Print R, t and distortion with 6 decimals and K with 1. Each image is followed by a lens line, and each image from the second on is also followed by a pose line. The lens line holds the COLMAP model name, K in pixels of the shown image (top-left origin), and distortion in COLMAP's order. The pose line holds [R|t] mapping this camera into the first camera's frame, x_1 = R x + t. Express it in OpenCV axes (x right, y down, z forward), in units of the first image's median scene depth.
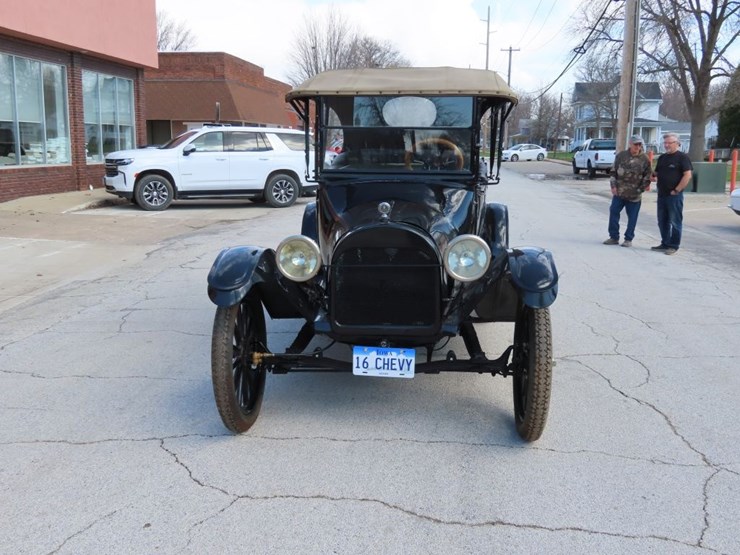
lens RADIAL K [[749.9, 0, 376.7], [0, 749.9, 277.2], [0, 0, 1]] dist [0.011216, -0.001183]
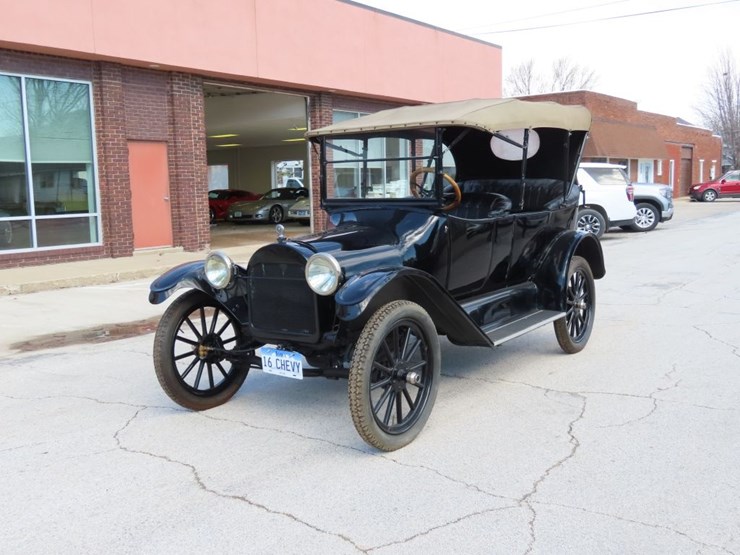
lens RADIAL K [[746.8, 0, 370.0], [0, 746.8, 277.5], [0, 0, 1]] dist [-0.001460, 0.002439]
pose [[0.854897, 0.032437, -0.517783, 0.625863], [-0.058137, 0.997747, -0.033482, 0.010915], [0.515531, 0.058726, 0.854856, 0.069886]]
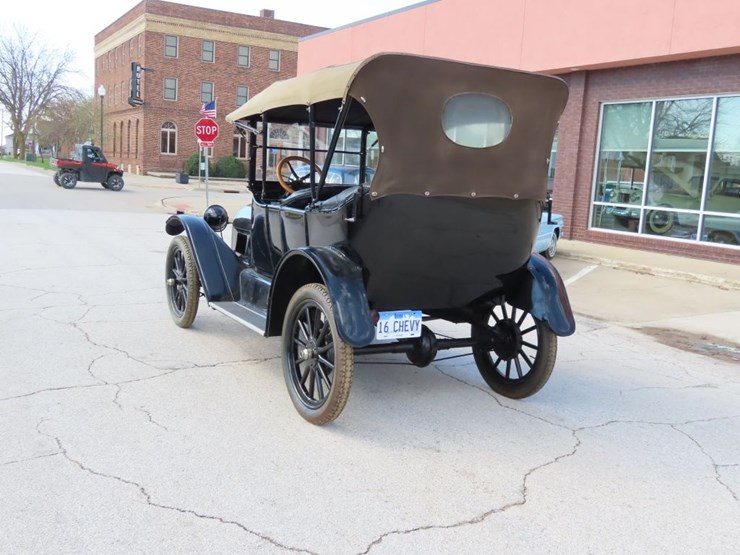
lens RADIAL K [[748.5, 0, 370.0], [0, 748.5, 277.5], [0, 0, 1]] dist [0.020179, 0.001148]
pose [[-0.825907, 0.025883, -0.563212, 0.723229], [-0.159780, 0.947247, 0.277836, -0.395870], [0.540692, 0.319457, -0.778203, 2.294092]]
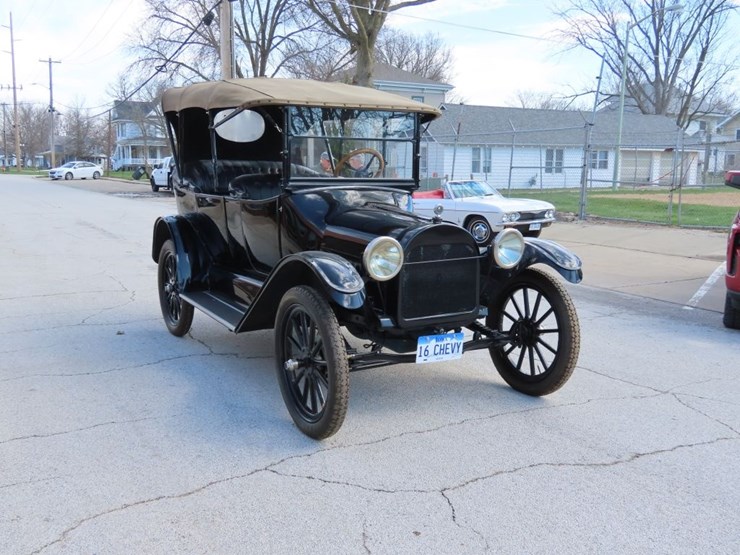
lens RADIAL K [[749.9, 0, 376.7], [0, 749.9, 277.2], [0, 0, 1]] dist [0.011216, -0.001183]
pose [[0.821161, -0.078423, 0.565283, -0.598533], [0.092368, 0.995717, 0.003959, -0.003404], [-0.563172, 0.048964, 0.824888, 0.117459]]
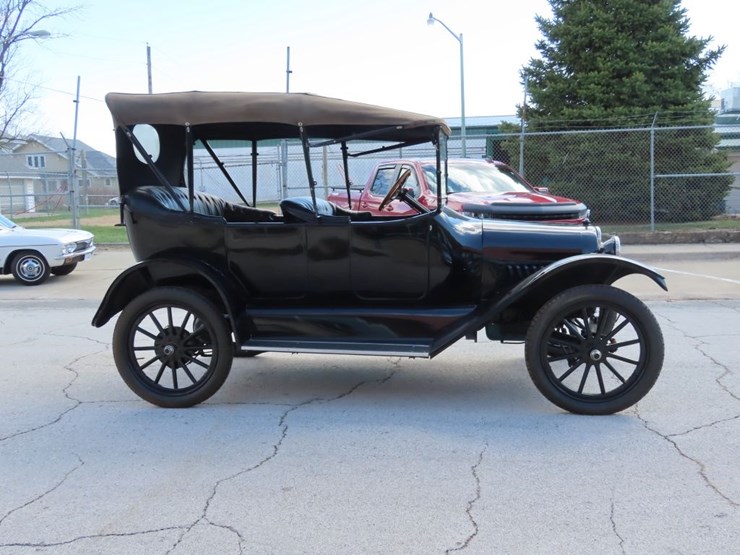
lens RADIAL K [[749.9, 0, 376.7], [0, 749.9, 277.2], [0, 0, 1]] dist [0.011216, -0.001183]
pose [[0.044802, -0.123801, 0.991295, -1.171023], [0.201261, 0.973064, 0.112428, -0.175363], [-0.978513, 0.194472, 0.068511, 1.092532]]
